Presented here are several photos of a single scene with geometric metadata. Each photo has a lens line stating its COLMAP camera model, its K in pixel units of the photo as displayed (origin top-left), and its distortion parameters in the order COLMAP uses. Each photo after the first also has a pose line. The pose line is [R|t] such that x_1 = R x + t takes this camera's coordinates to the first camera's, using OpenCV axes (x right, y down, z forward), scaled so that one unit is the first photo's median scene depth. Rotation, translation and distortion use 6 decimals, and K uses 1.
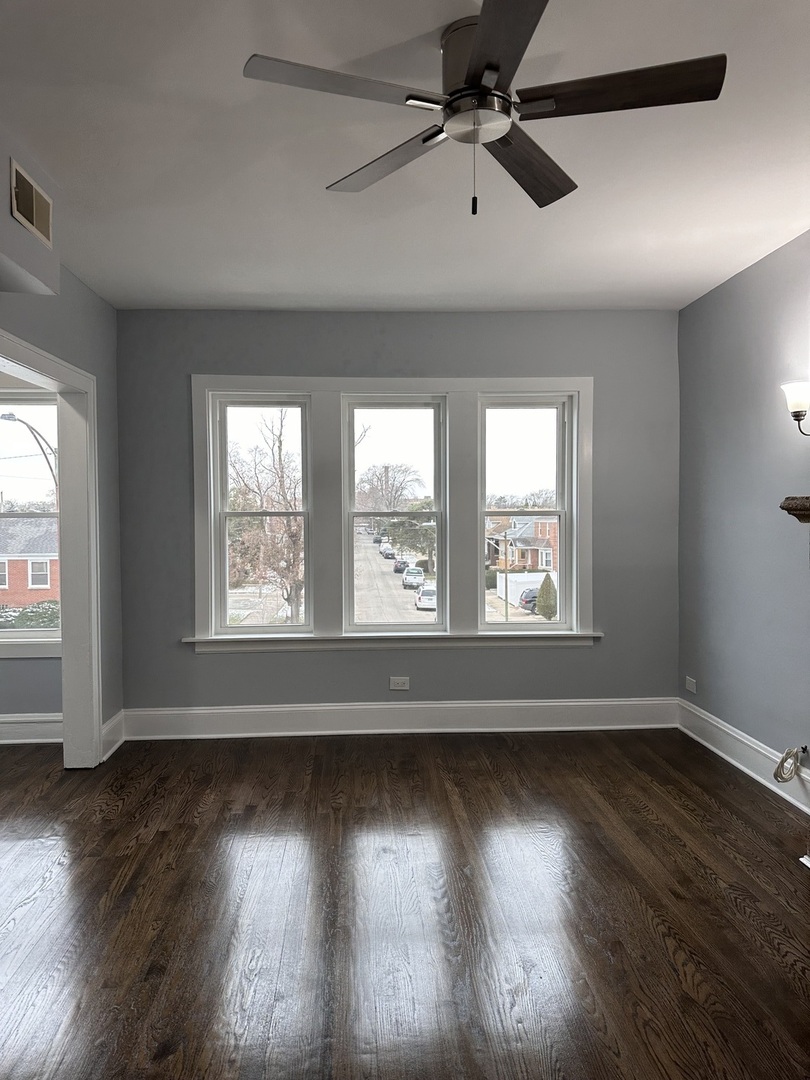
lens RADIAL K [[766.6, 0, 401.5], [0, 766.6, 538.4], [0, 0, 1]] dist [0.028270, -0.006235]
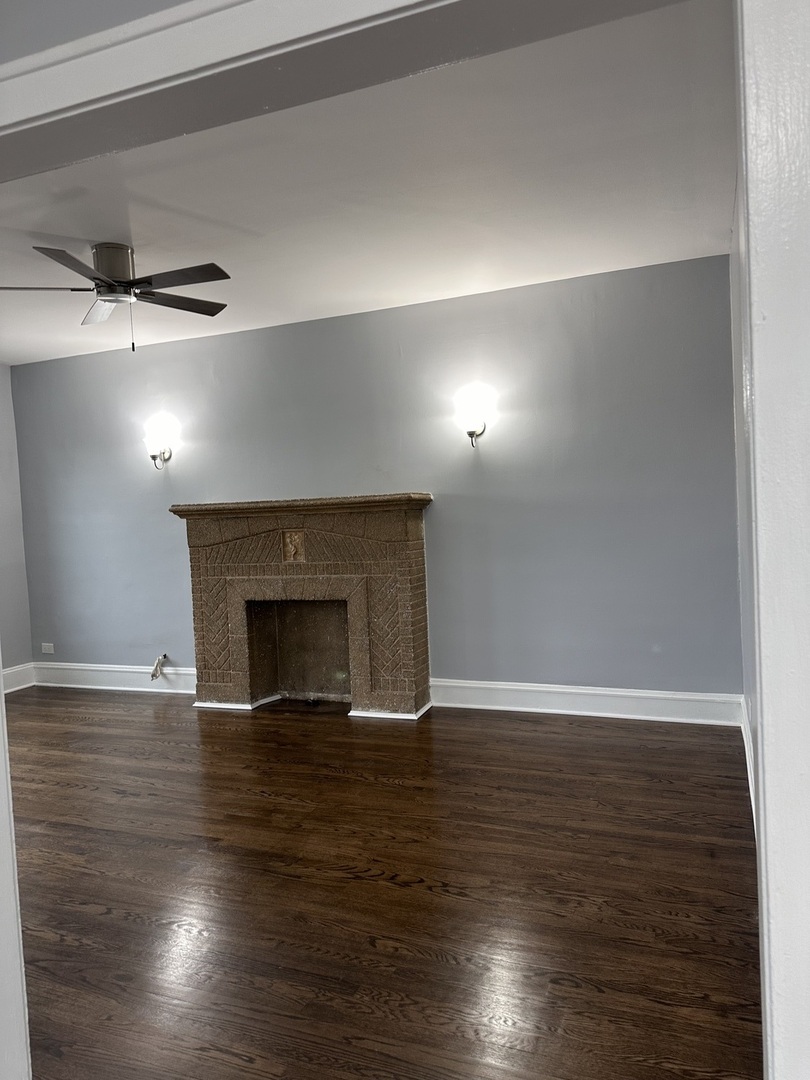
lens RADIAL K [[766.6, 0, 404.9], [0, 766.6, 542.3], [0, 0, 1]] dist [0.028270, -0.006235]
pose [[0.446868, -0.050313, 0.893184, -0.837534], [0.067288, 0.997479, 0.022523, 0.027995], [-0.892066, 0.050035, 0.449127, -0.259960]]
